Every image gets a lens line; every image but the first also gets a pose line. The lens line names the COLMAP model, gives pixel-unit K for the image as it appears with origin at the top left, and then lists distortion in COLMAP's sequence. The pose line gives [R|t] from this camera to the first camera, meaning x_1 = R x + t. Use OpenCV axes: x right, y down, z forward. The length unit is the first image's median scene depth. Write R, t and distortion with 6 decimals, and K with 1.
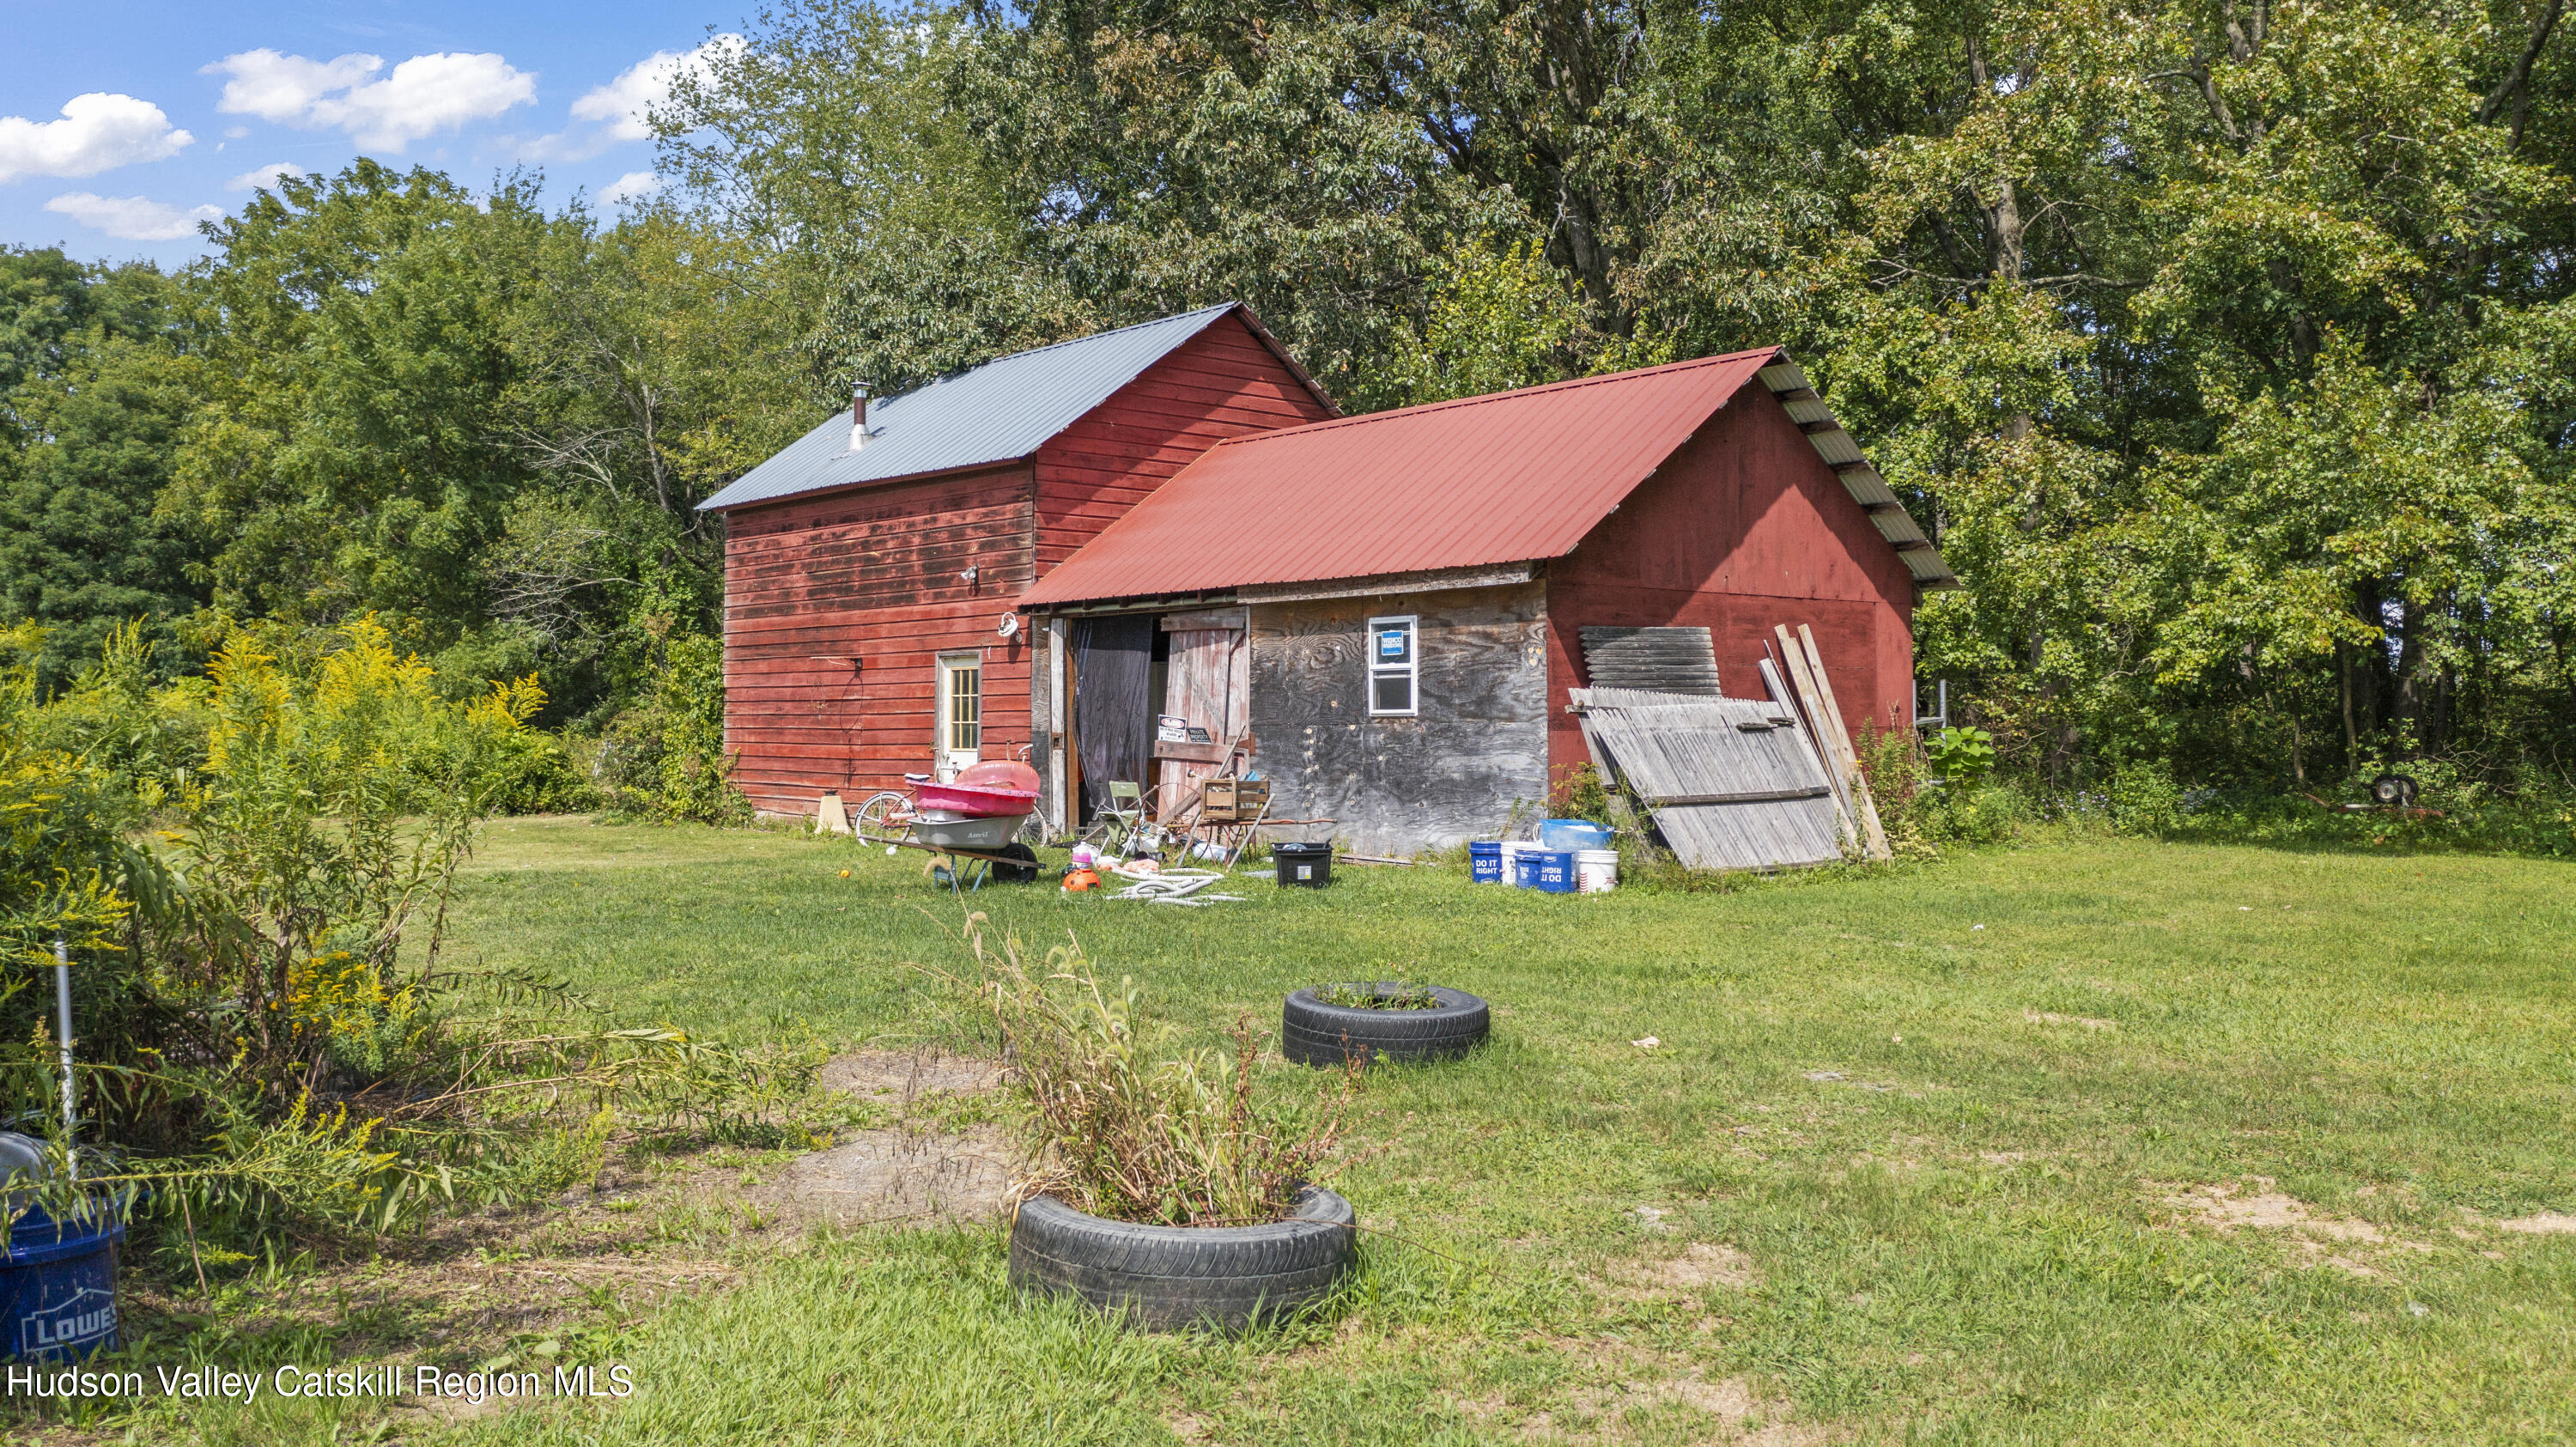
lens RADIAL K [[1973.2, 0, 1284.1], [0, 1973.2, 753.6], [0, 0, 1]] dist [0.040075, -0.088682]
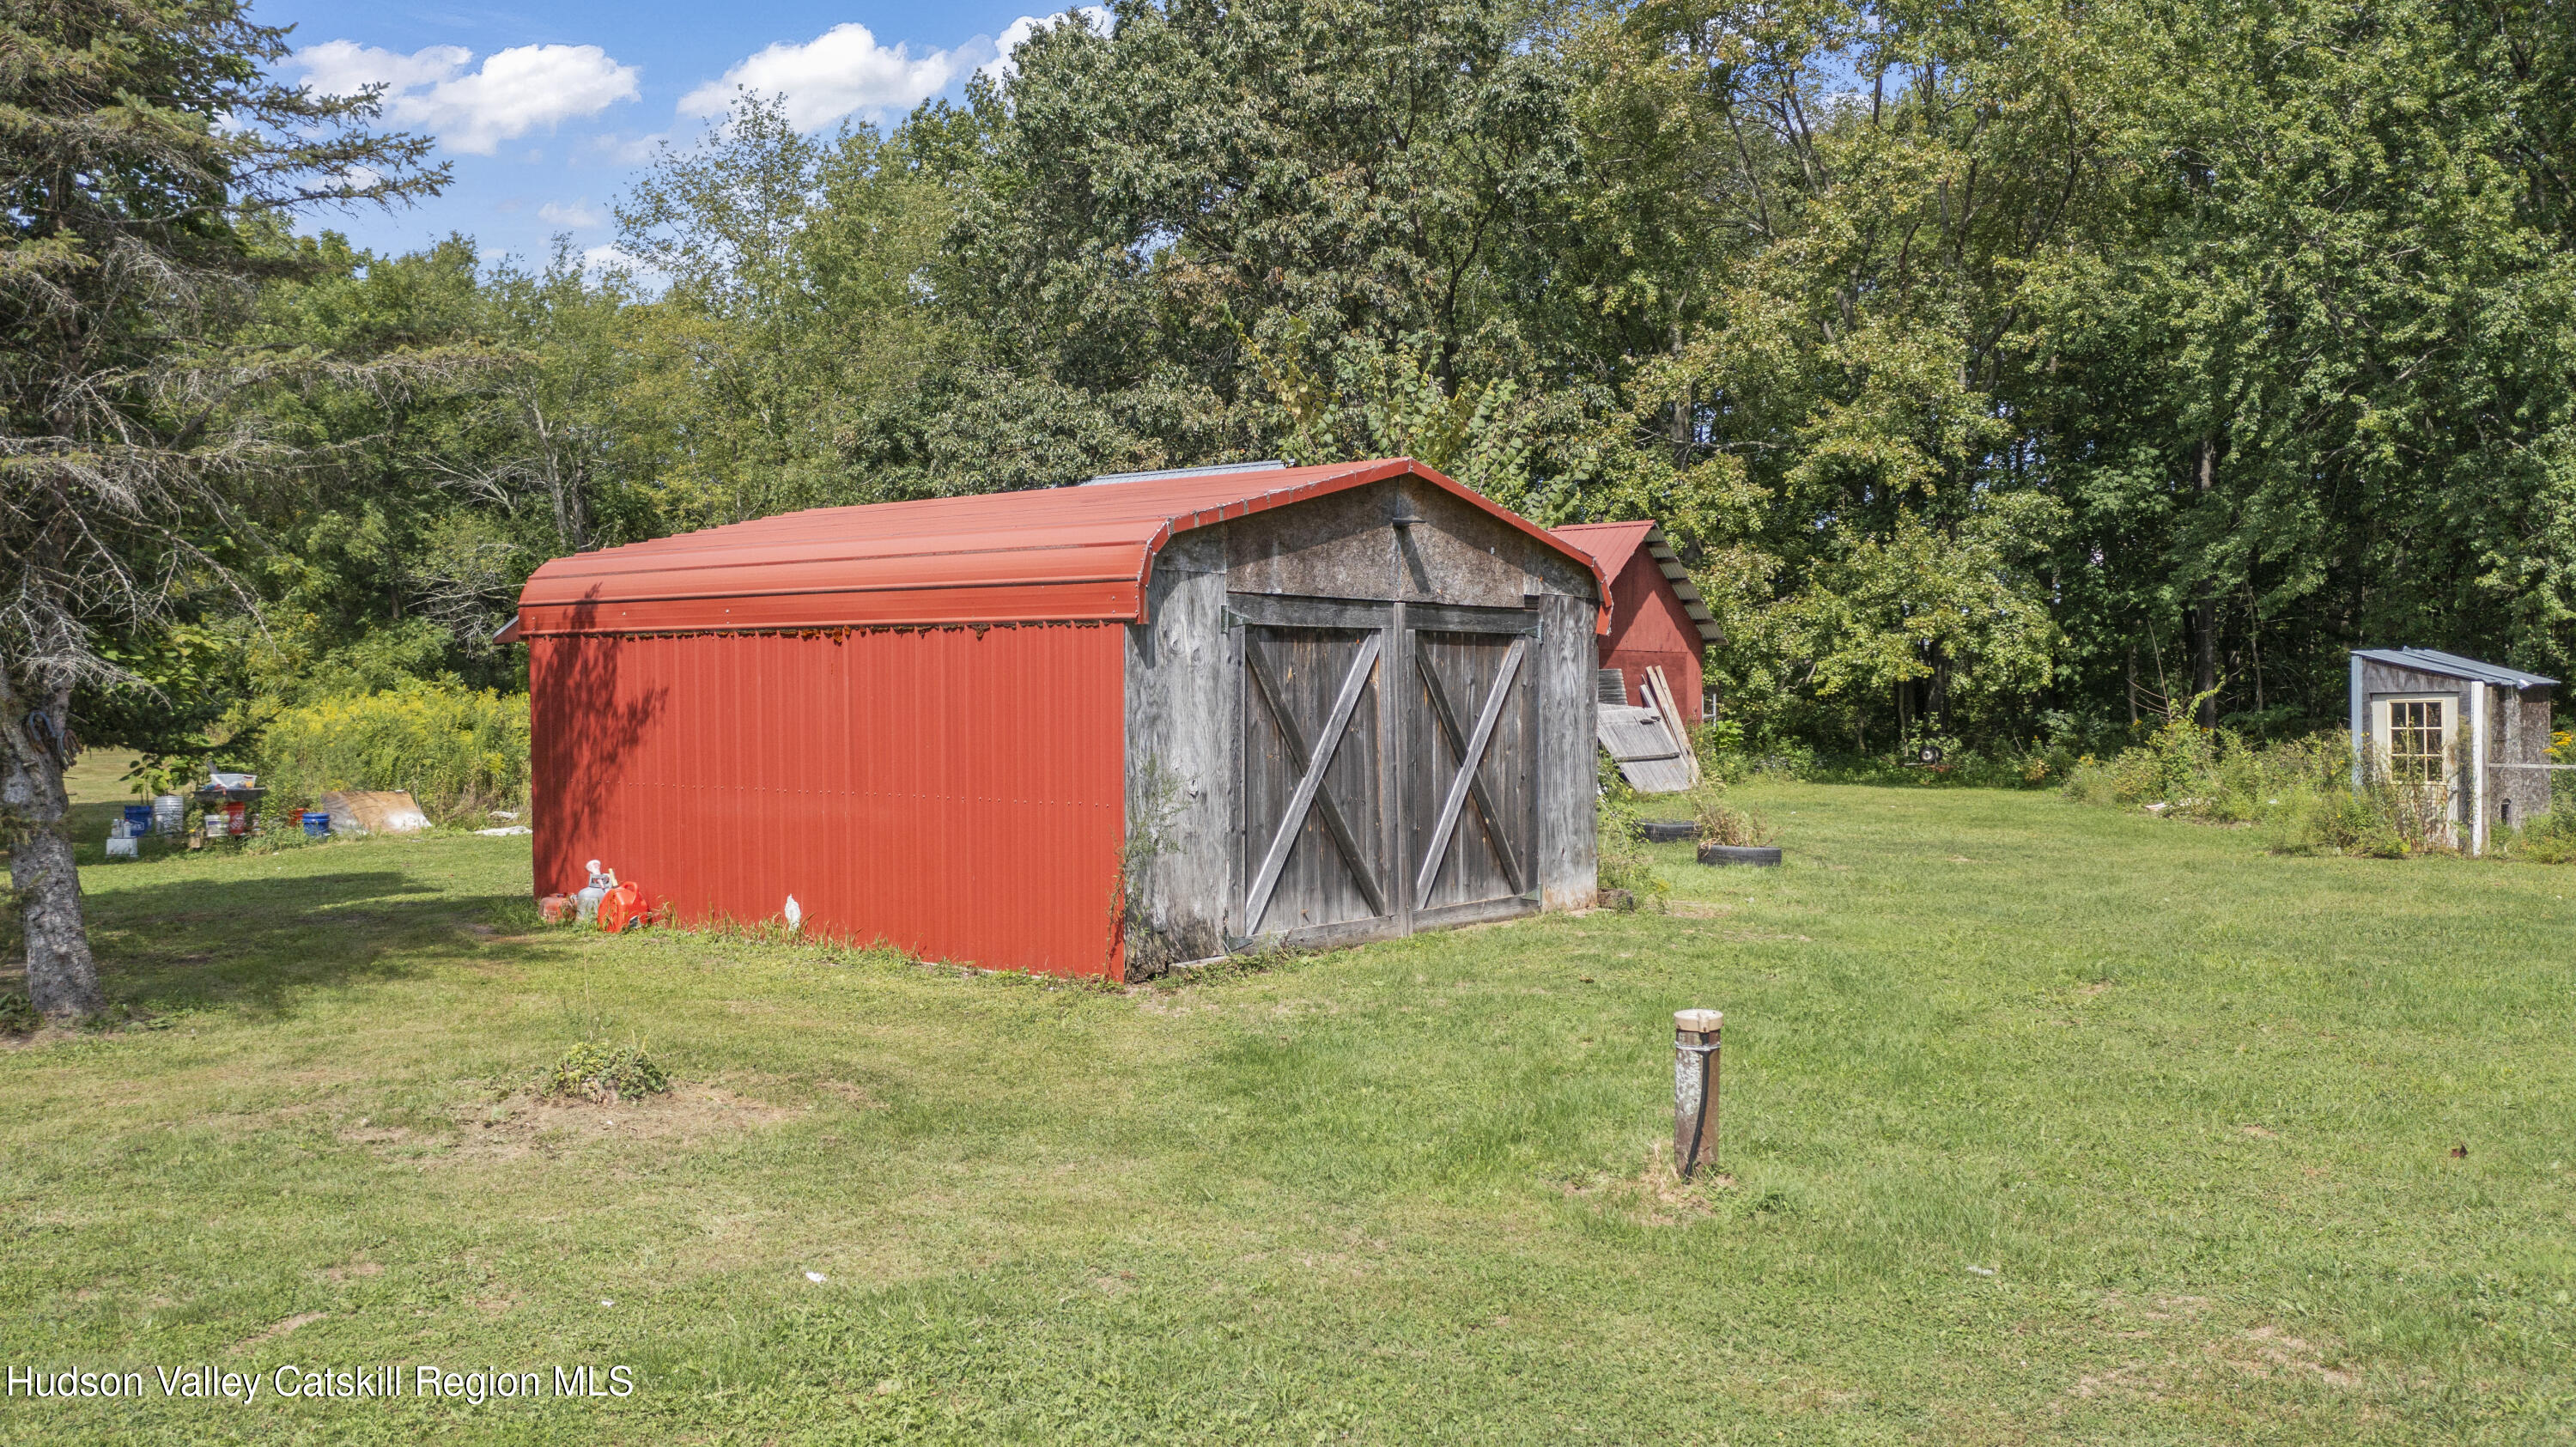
lens RADIAL K [[2205.2, 0, 1288.0], [0, 2205.2, 723.5], [0, 0, 1]] dist [0.001441, 0.003121]
pose [[0.966785, -0.001960, 0.255584, -0.540468], [0.002785, 0.999992, -0.002866, -0.005052], [-0.255576, 0.003483, 0.966783, -0.821285]]
